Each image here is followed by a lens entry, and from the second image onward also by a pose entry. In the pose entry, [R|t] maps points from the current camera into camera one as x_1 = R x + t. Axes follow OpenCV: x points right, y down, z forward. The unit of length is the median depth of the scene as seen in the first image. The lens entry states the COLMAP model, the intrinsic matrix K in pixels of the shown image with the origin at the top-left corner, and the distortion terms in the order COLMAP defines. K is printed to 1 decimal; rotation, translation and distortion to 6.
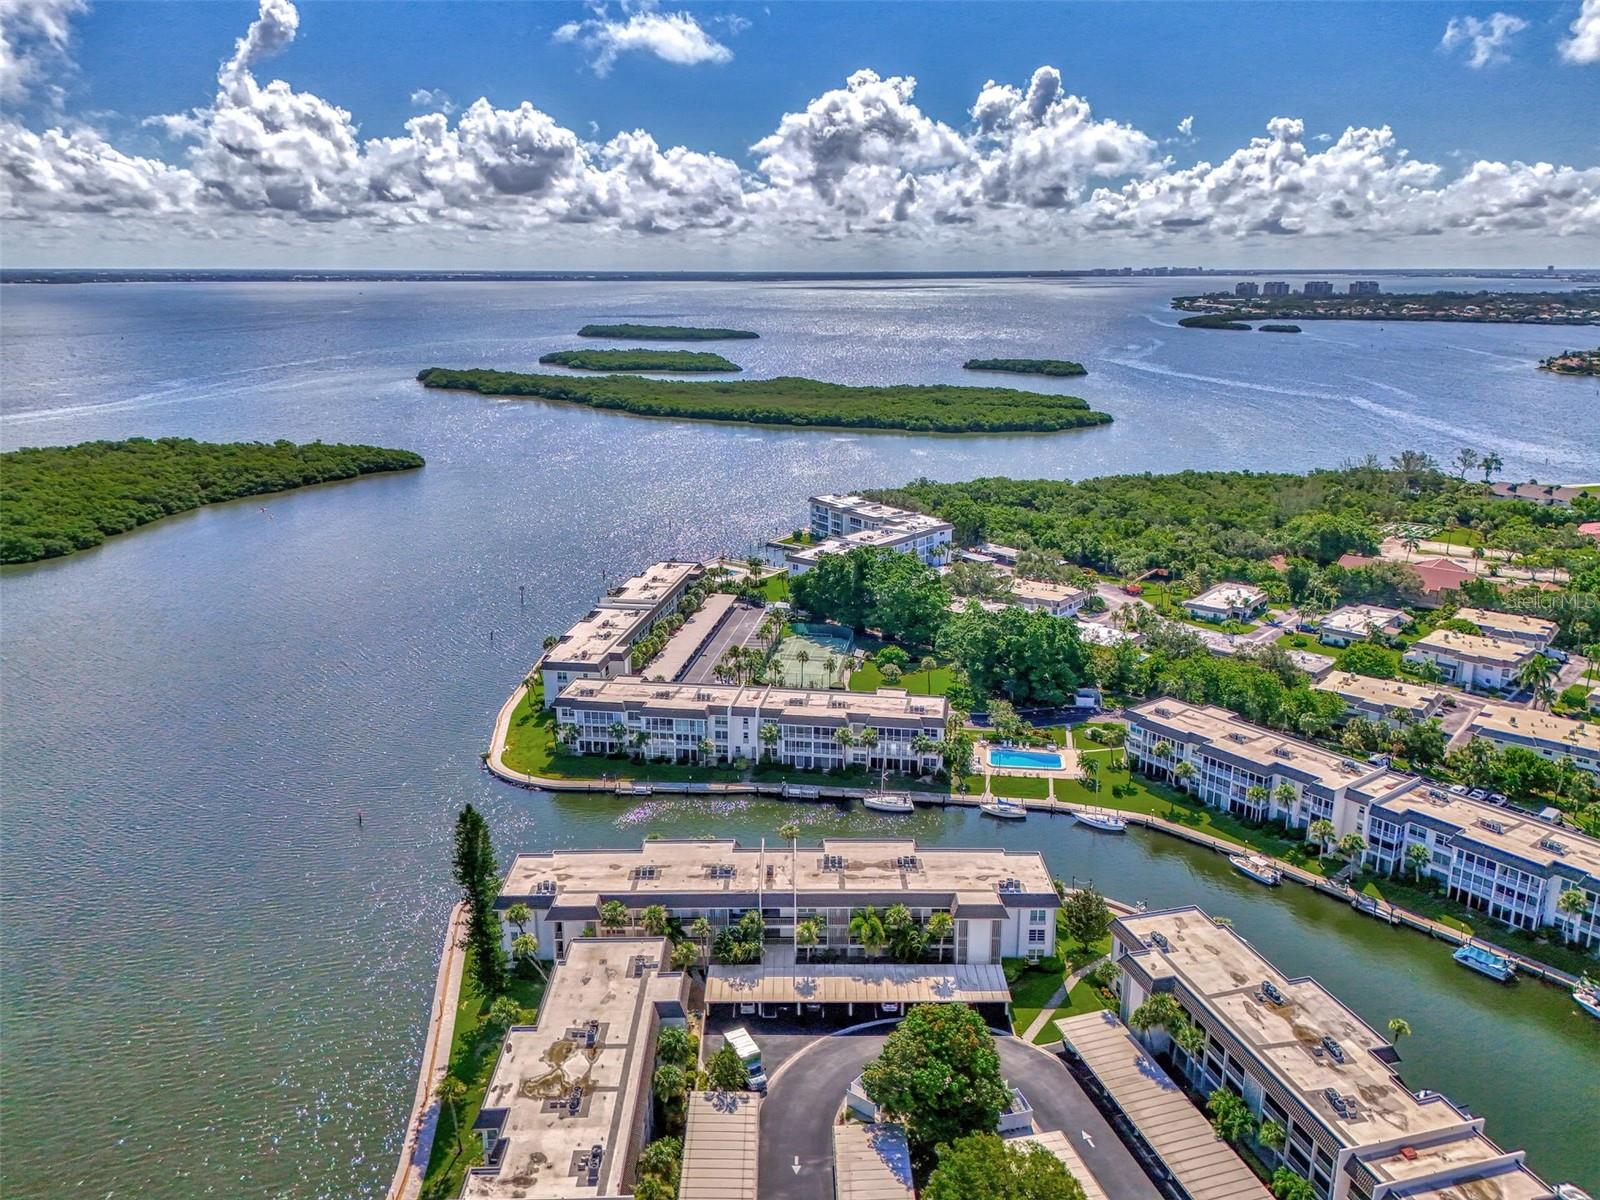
lens RADIAL K [[1163.8, 0, 816.1], [0, 1163.8, 599.1], [0, 0, 1]] dist [0.086955, -0.003427]
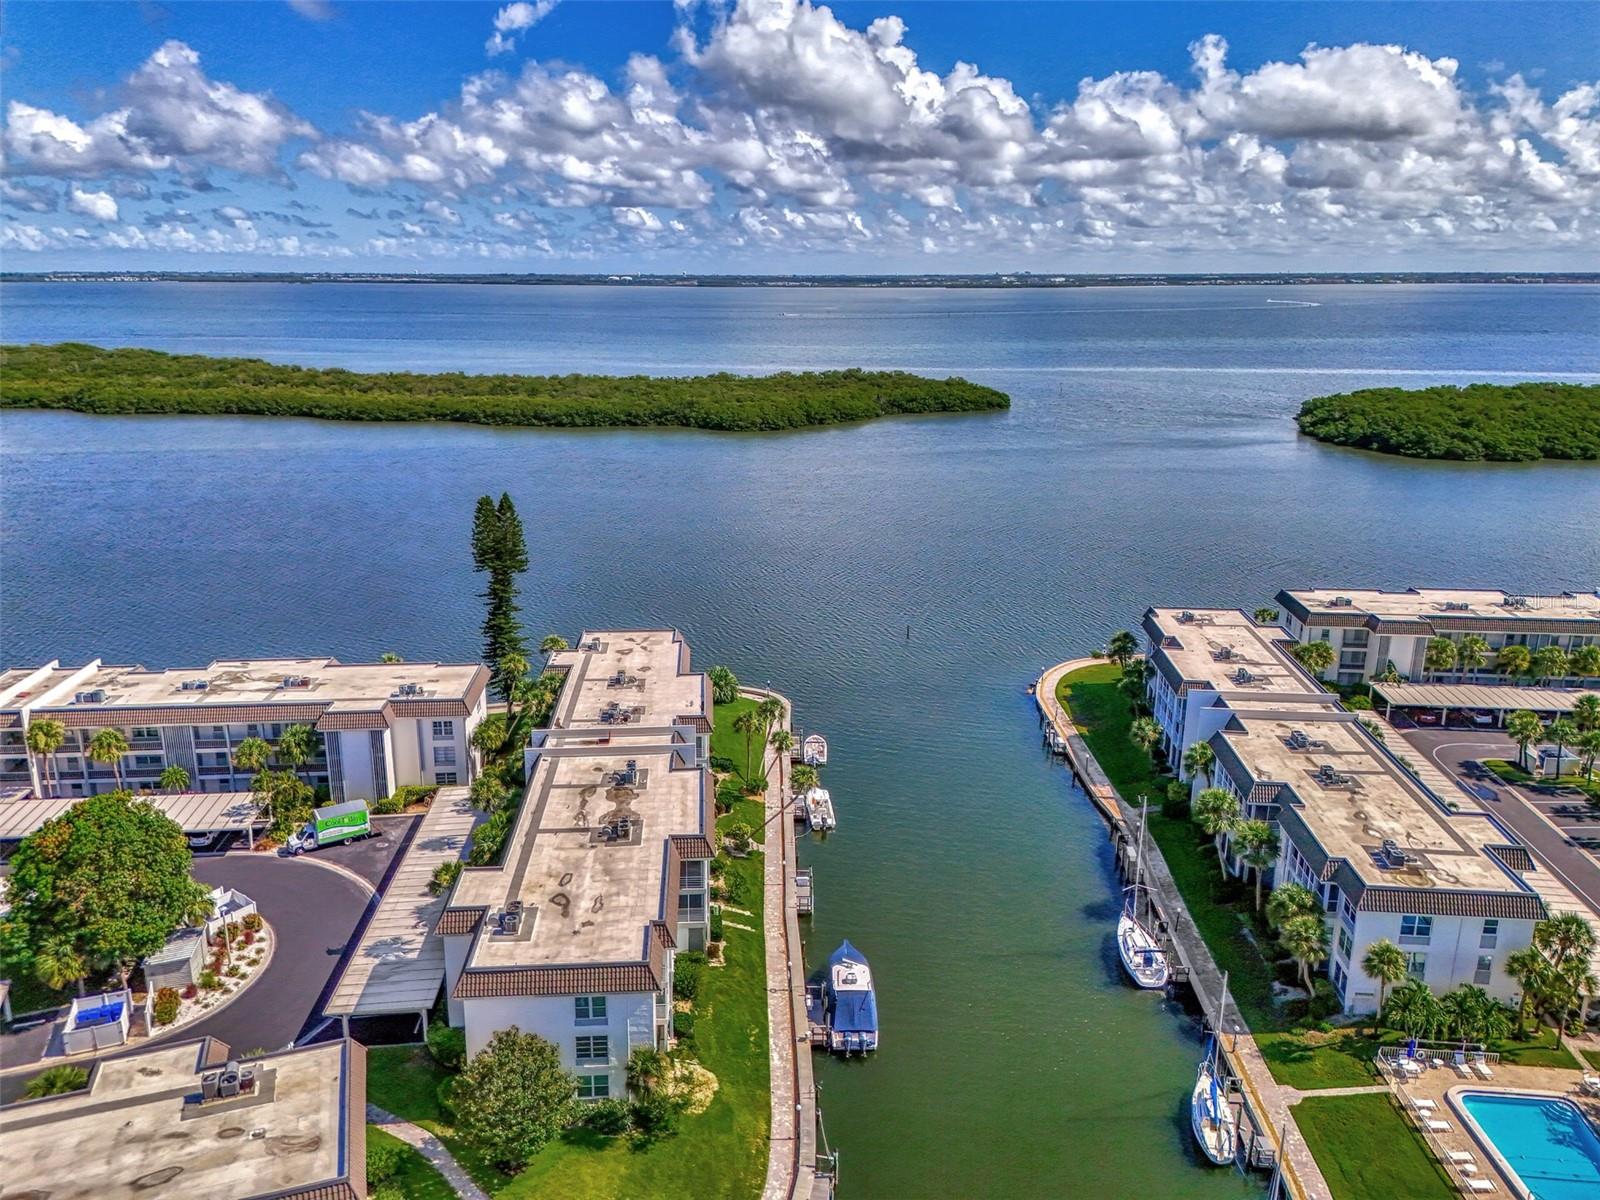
lens RADIAL K [[1188.1, 0, 781.2], [0, 1188.1, 607.8], [0, 0, 1]] dist [0.080513, -0.087161]
pose [[0.048106, 0.268024, -0.962210, 0.454958], [-0.270797, 0.930747, 0.245722, -0.030180], [0.961434, 0.248743, 0.117355, 0.726016]]
